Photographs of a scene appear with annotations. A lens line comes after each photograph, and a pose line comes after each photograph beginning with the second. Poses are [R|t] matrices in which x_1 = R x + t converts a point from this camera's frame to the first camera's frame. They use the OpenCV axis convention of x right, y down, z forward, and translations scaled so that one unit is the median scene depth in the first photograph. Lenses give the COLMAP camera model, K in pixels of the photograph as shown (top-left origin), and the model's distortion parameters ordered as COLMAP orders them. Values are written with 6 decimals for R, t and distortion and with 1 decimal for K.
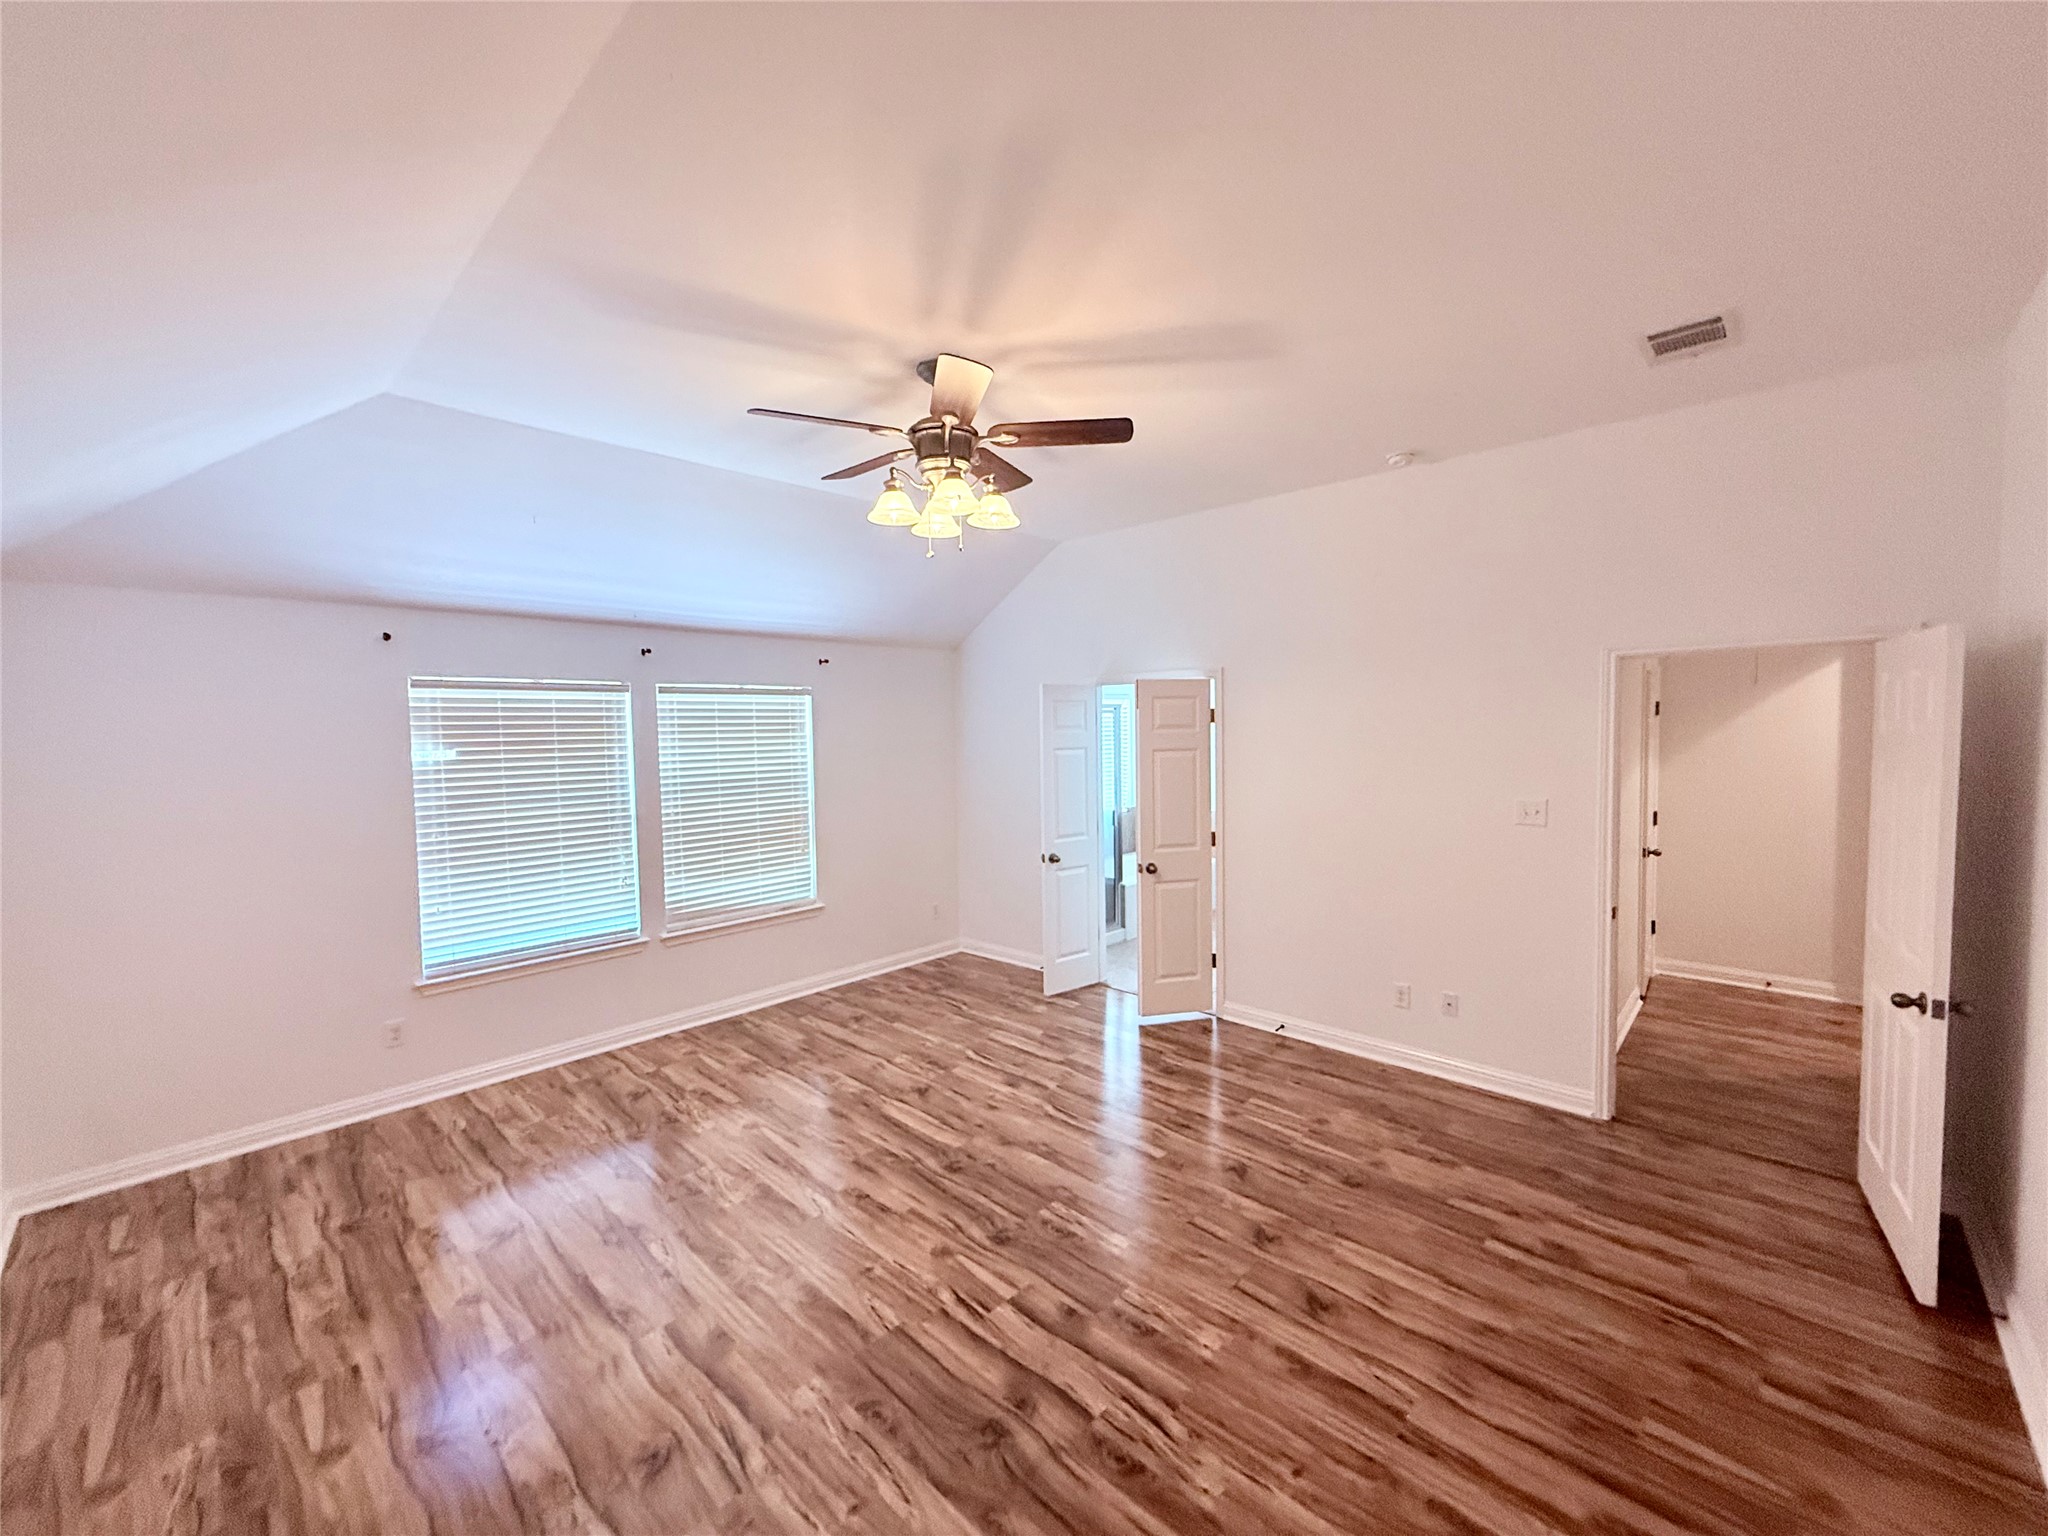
lens RADIAL K [[810.7, 0, 1019.2], [0, 810.7, 764.4], [0, 0, 1]] dist [0.001917, 0.000676]
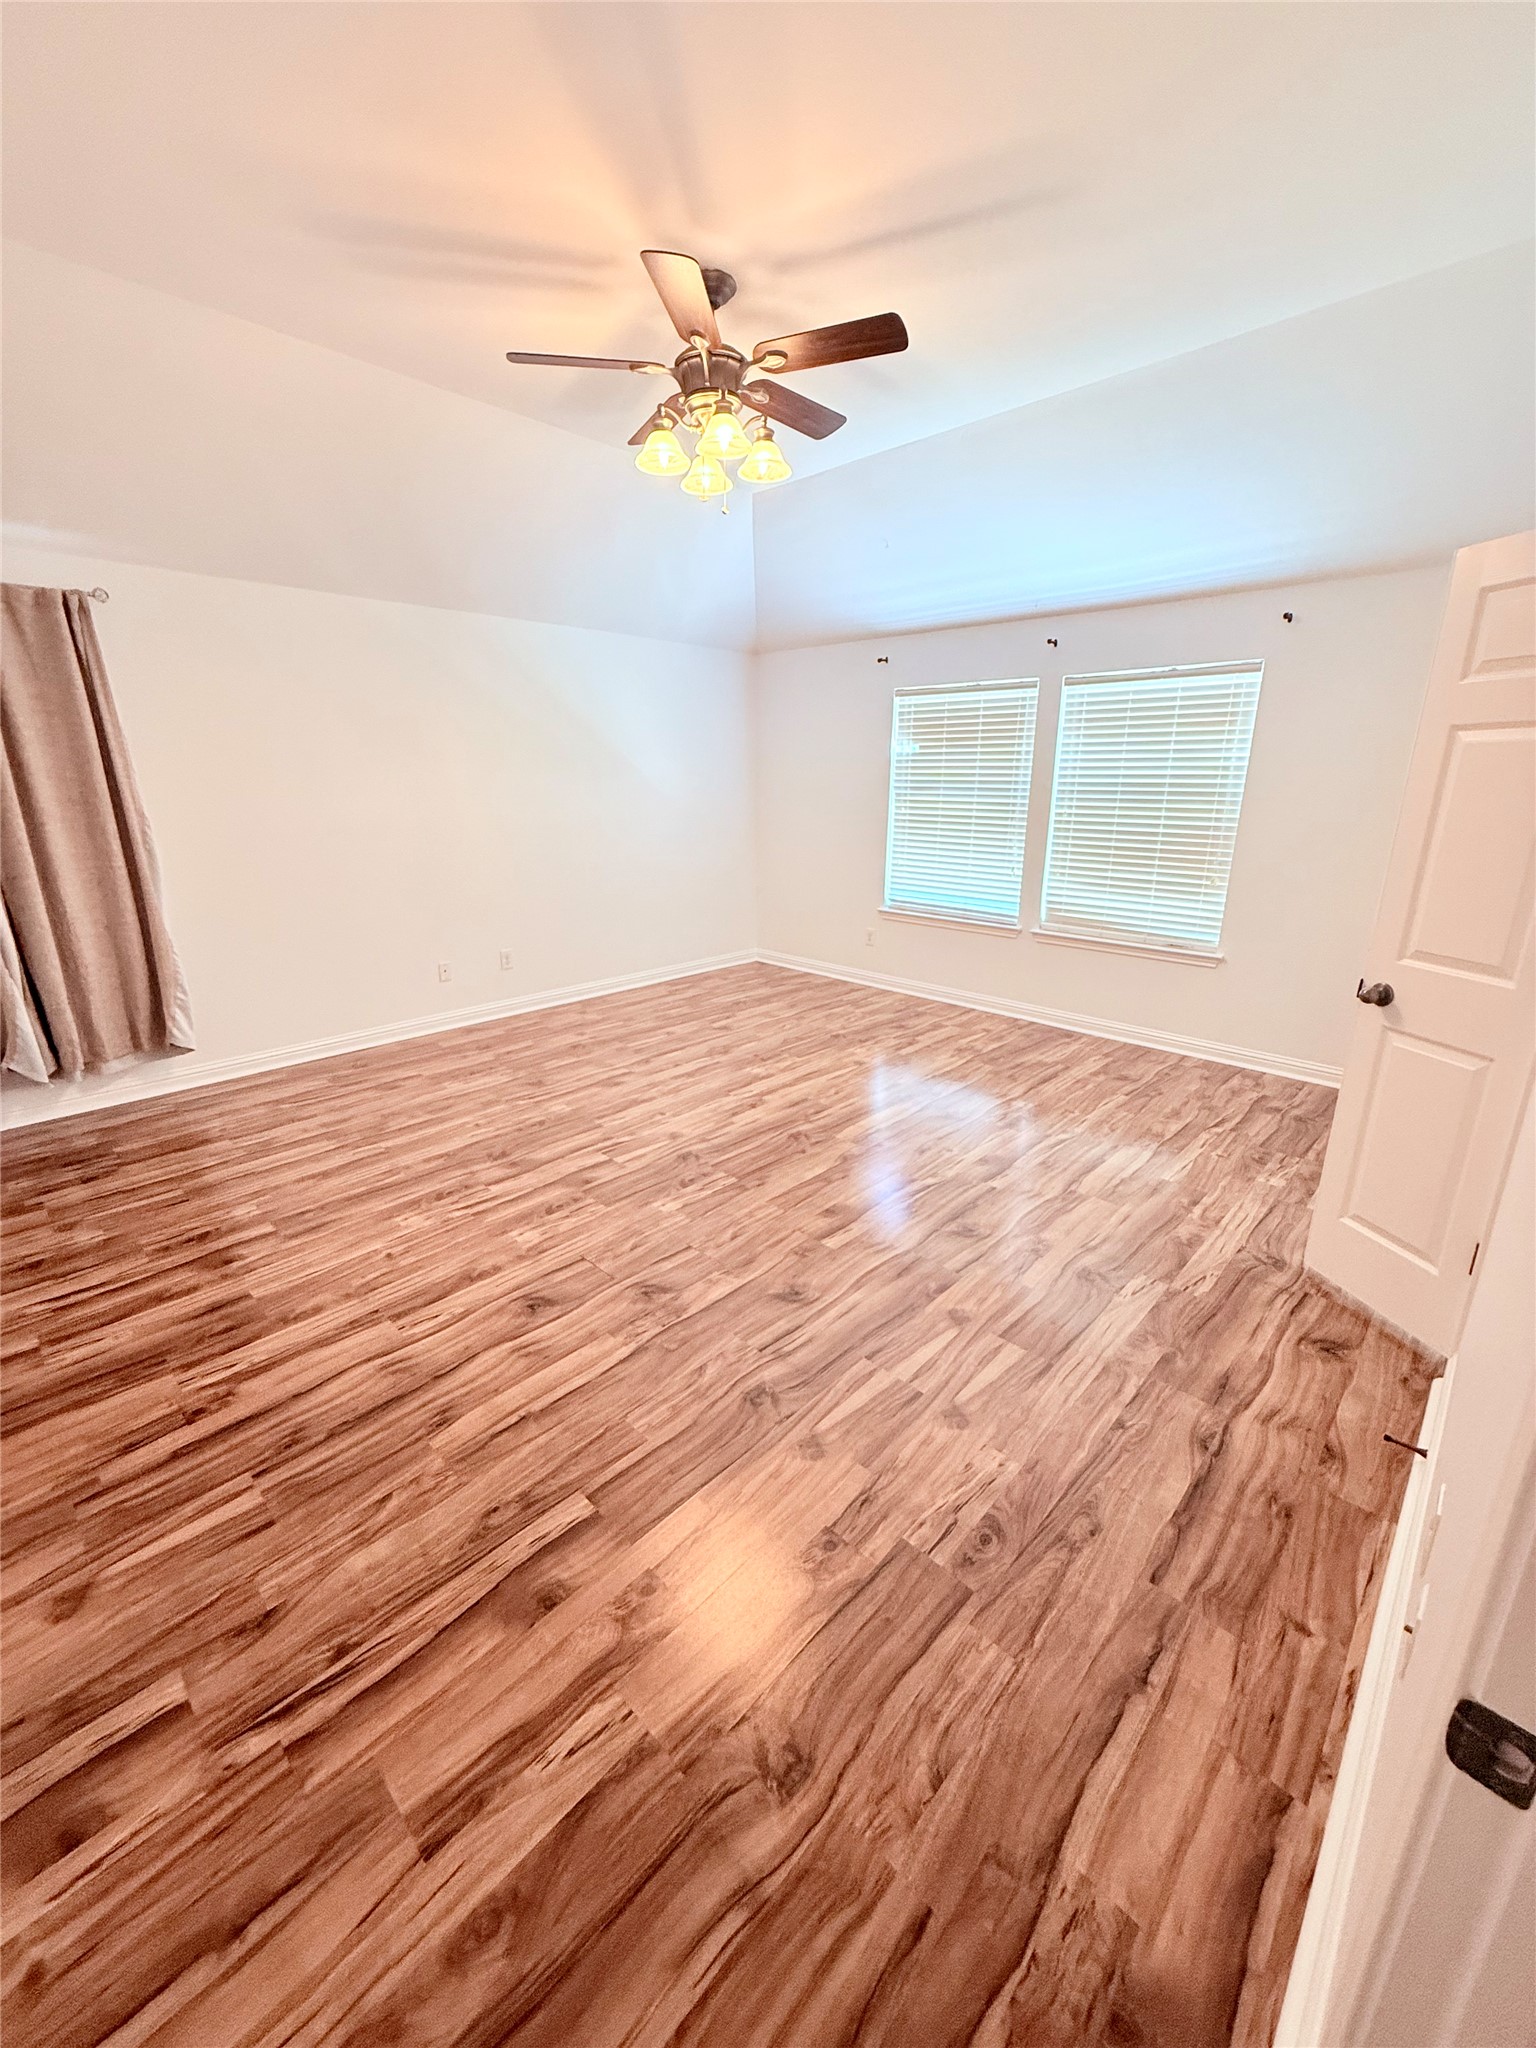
lens RADIAL K [[810.7, 0, 763.1], [0, 810.7, 1014.3], [0, 0, 1]] dist [0.001917, 0.000676]
pose [[0.001979, 0.299313, -0.954153, 0.888910], [-0.052058, 0.952892, 0.298810, 0.025542], [0.998642, 0.049080, 0.017468, 0.922578]]
